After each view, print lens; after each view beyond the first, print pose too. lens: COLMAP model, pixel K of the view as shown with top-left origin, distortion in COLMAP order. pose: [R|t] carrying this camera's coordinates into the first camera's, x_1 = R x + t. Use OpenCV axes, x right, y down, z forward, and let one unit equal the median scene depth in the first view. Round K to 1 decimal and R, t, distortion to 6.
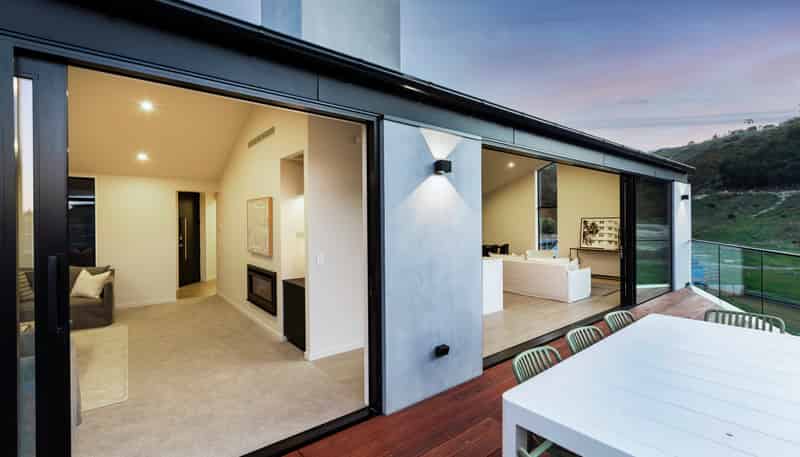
lens RADIAL K [[357.2, 0, 400.0], [0, 357.2, 228.5], [0, 0, 1]] dist [-0.000285, 0.000023]
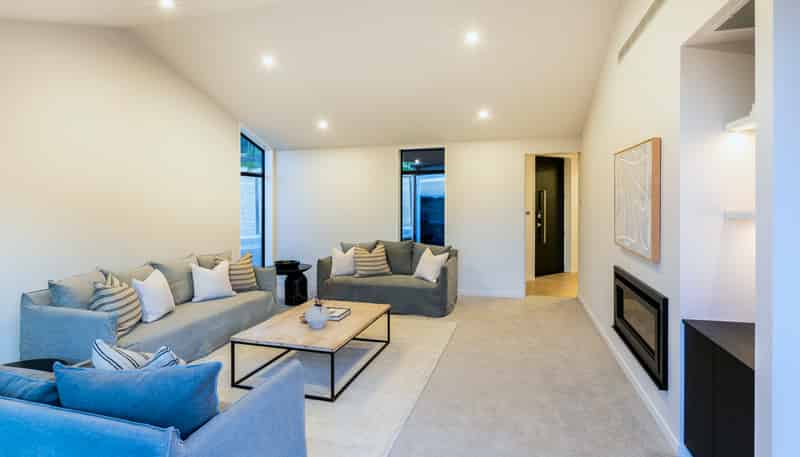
lens RADIAL K [[391.4, 0, 399.5], [0, 391.4, 209.5], [0, 0, 1]] dist [0.025375, 0.000225]
pose [[0.574190, 0.015766, -0.818570, -0.109944], [-0.007774, 0.999874, 0.013804, 0.003696], [0.818685, -0.001562, 0.574241, 0.360673]]
